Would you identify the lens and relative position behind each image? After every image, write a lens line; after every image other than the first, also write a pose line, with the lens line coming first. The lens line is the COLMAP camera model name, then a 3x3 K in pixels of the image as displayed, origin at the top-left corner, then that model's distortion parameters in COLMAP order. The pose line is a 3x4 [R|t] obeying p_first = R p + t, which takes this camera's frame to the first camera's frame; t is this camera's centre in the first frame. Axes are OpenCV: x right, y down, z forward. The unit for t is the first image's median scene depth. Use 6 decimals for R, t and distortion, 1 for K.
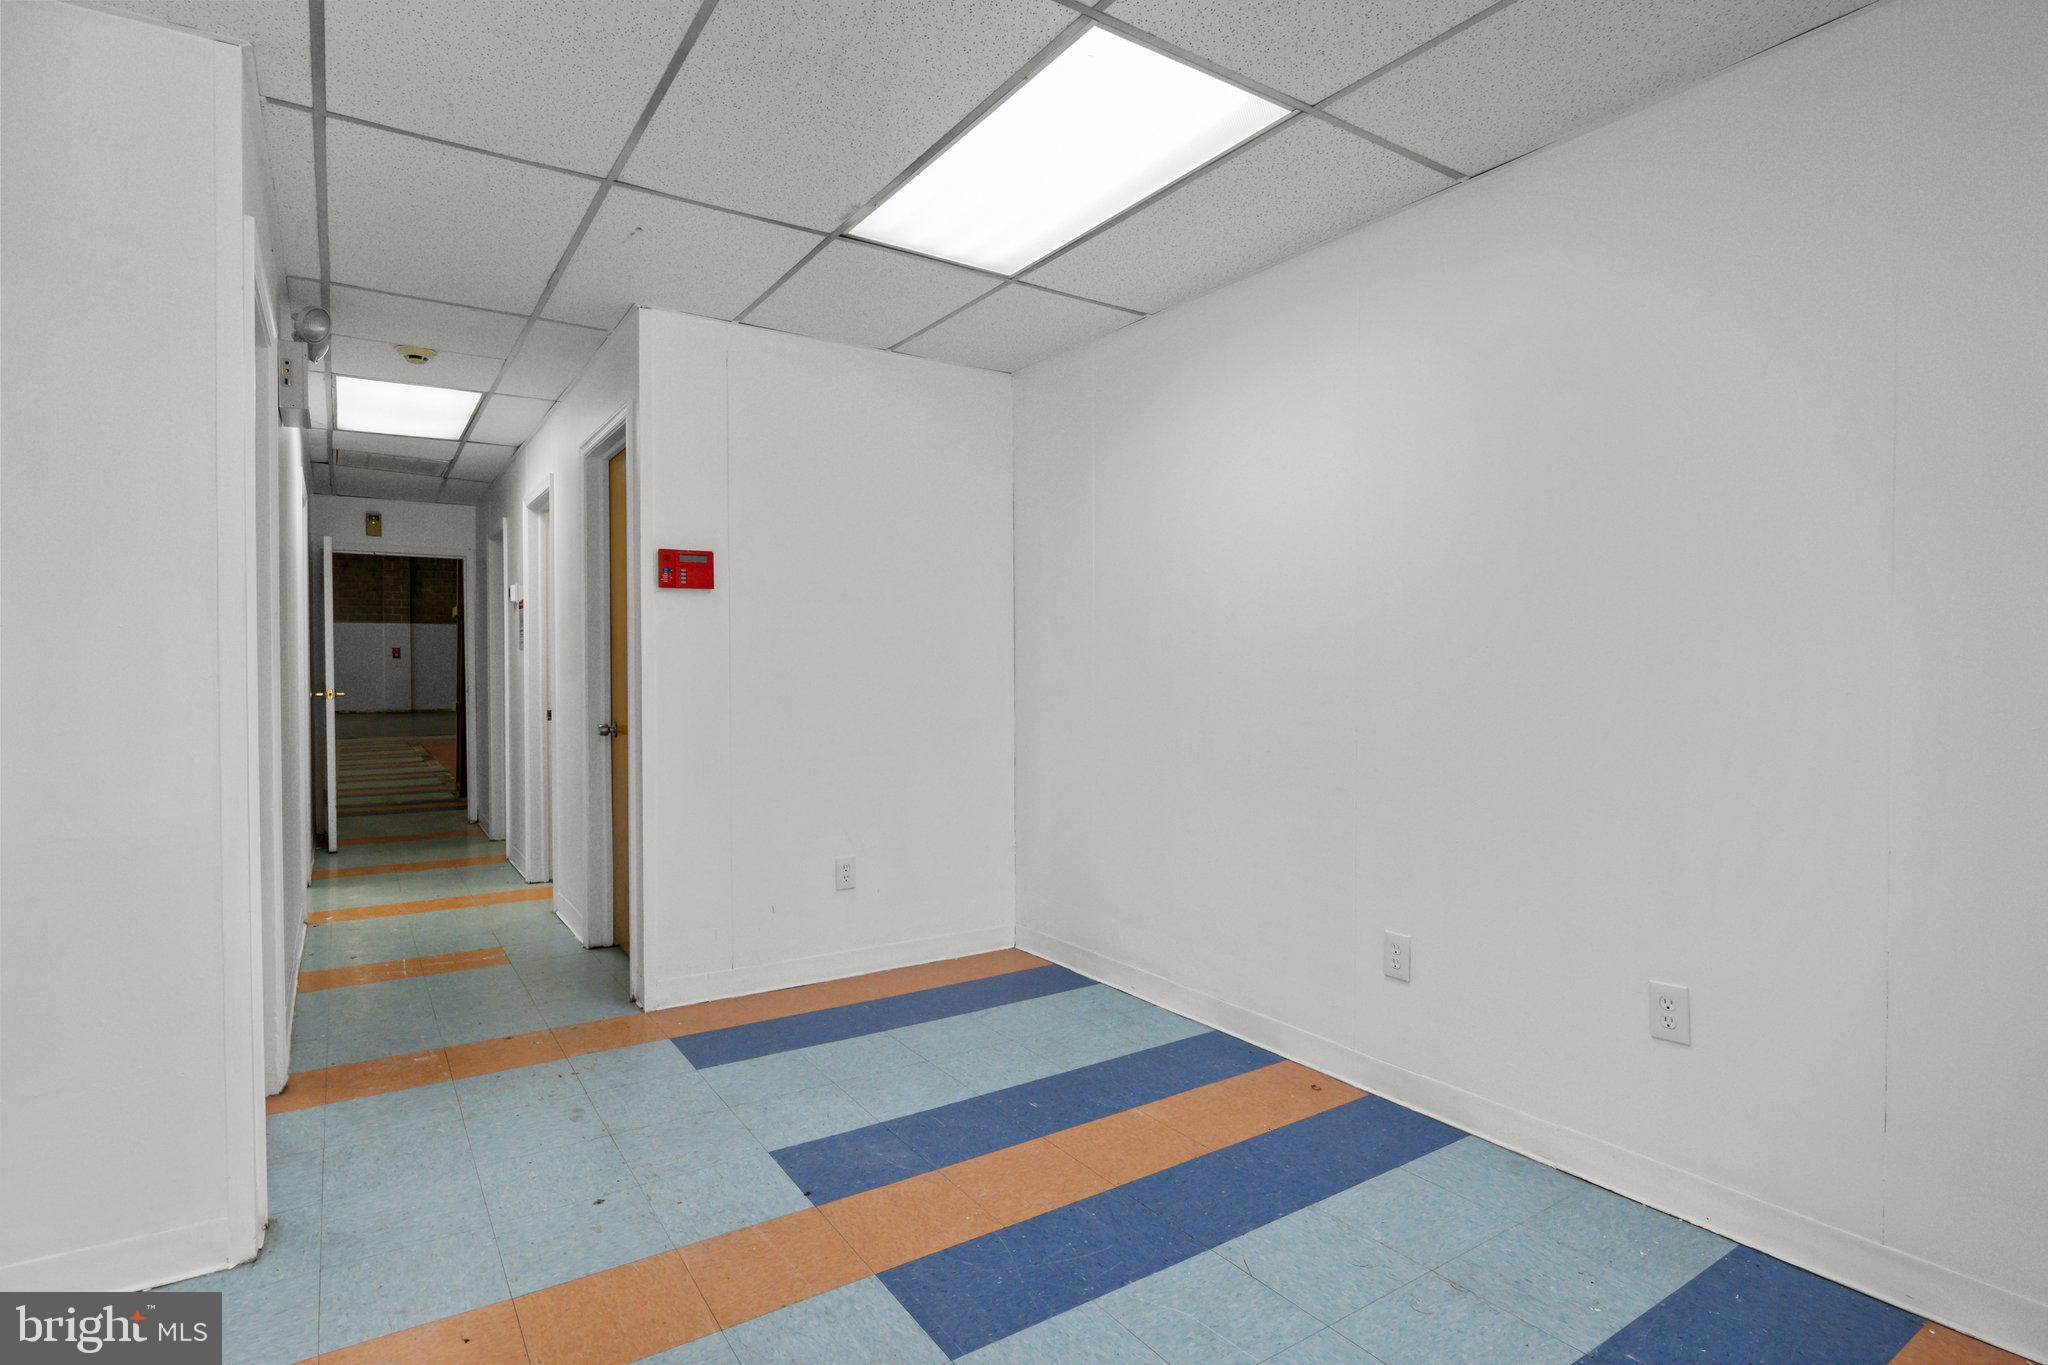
lens RADIAL K [[1041.1, 0, 1024.0], [0, 1041.1, 682.5], [0, 0, 1]] dist [-0.002810, -0.000923]
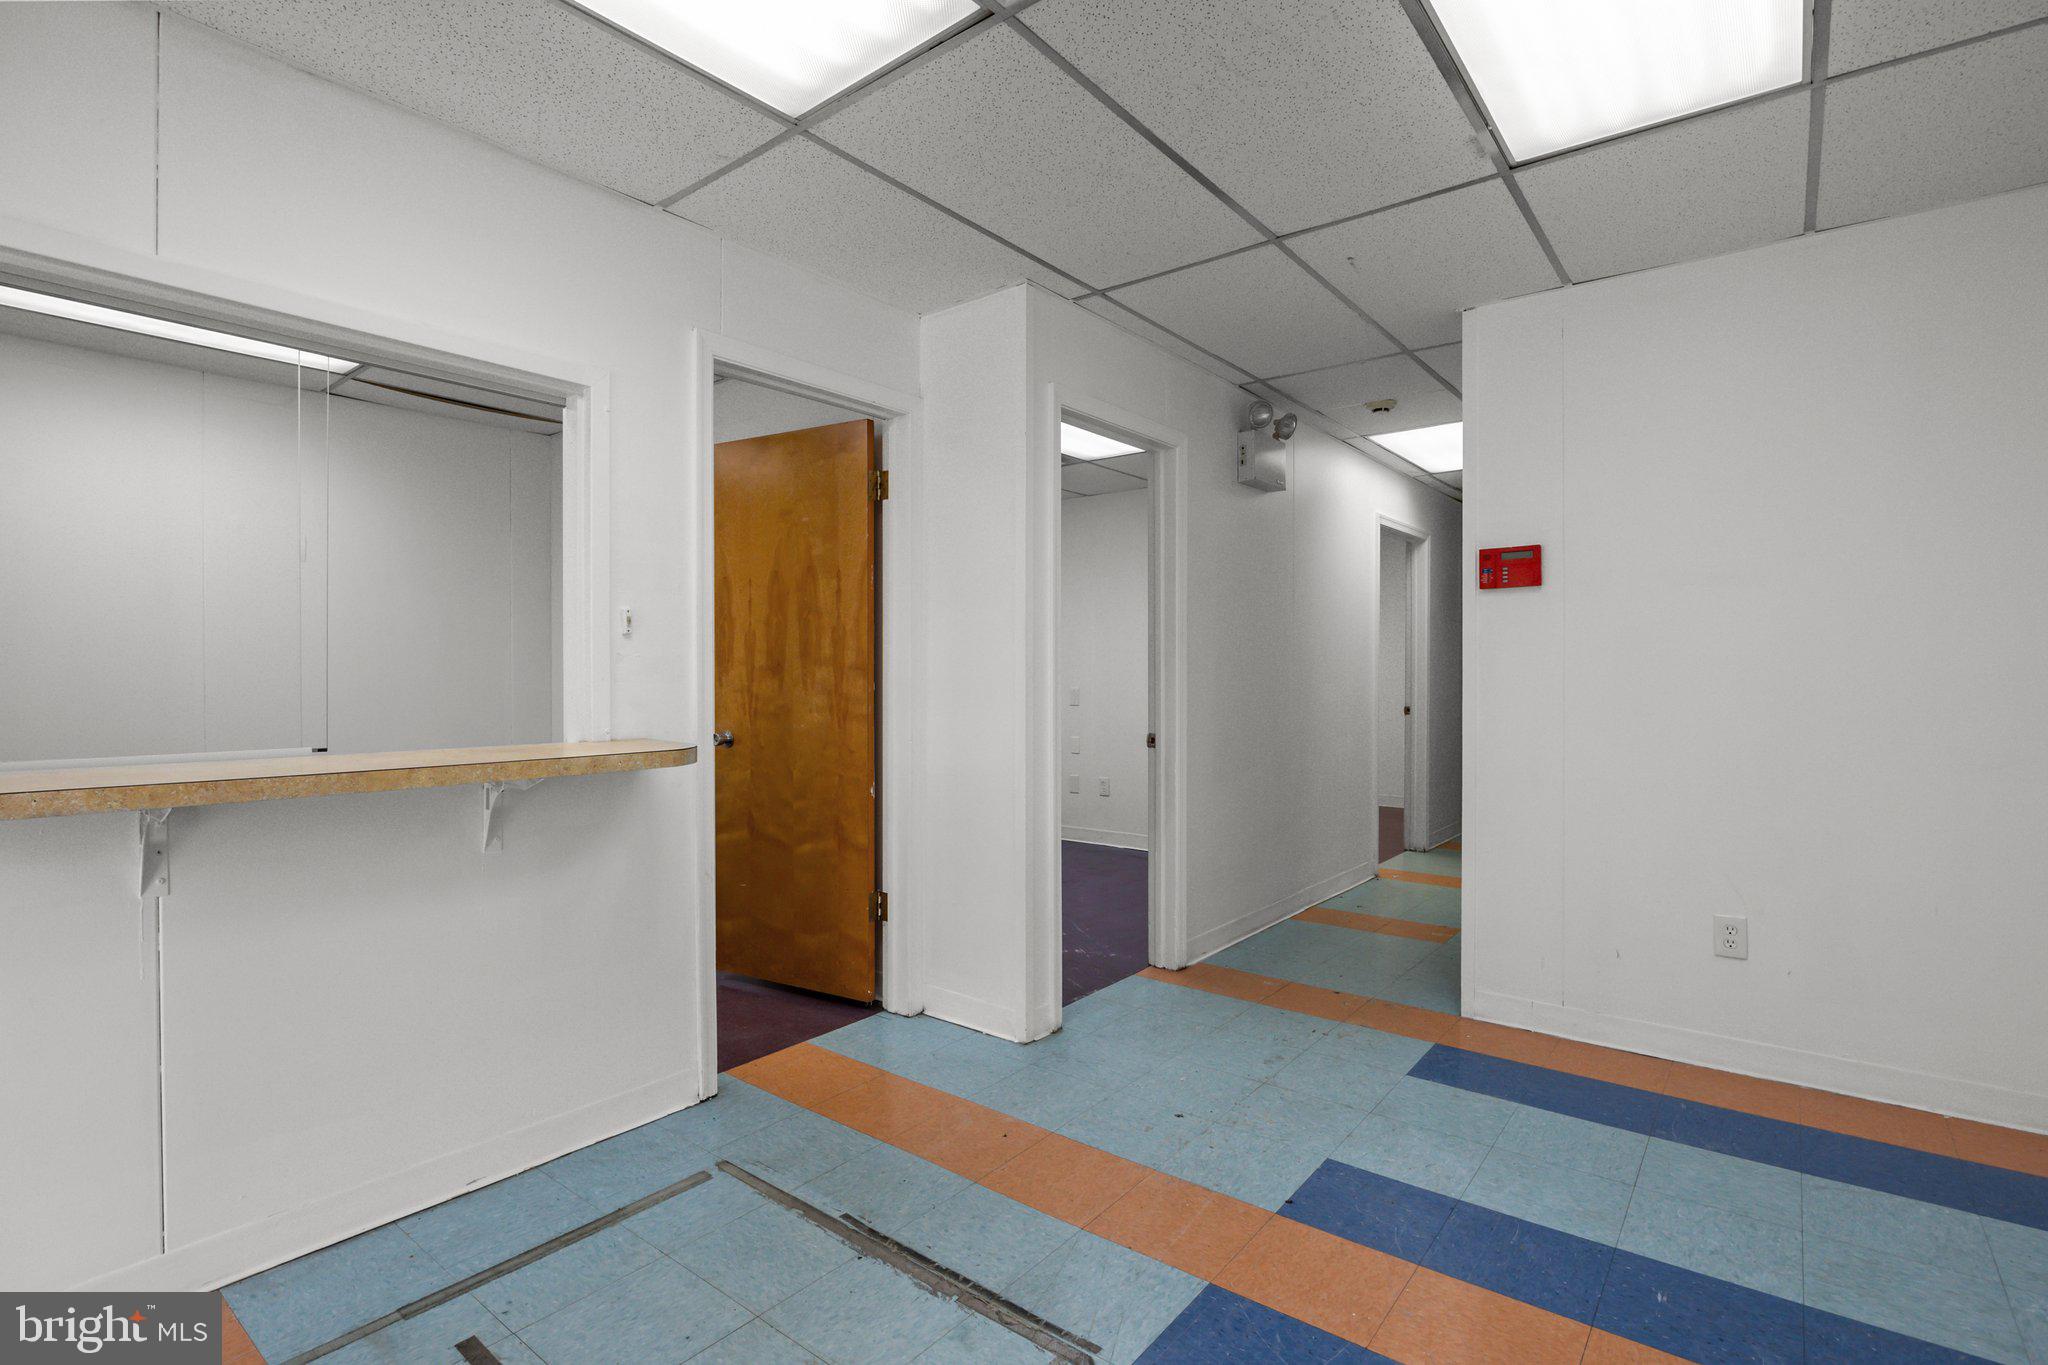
lens RADIAL K [[738.0, 0, 668.5], [0, 738.0, 683.2], [0, 0, 1]] dist [-0.001388, -0.000552]
pose [[0.306323, 0.012671, -0.951843, 0.160285], [-0.011676, 0.999886, 0.009553, -0.001183], [0.951856, 0.008187, 0.306436, 0.128897]]
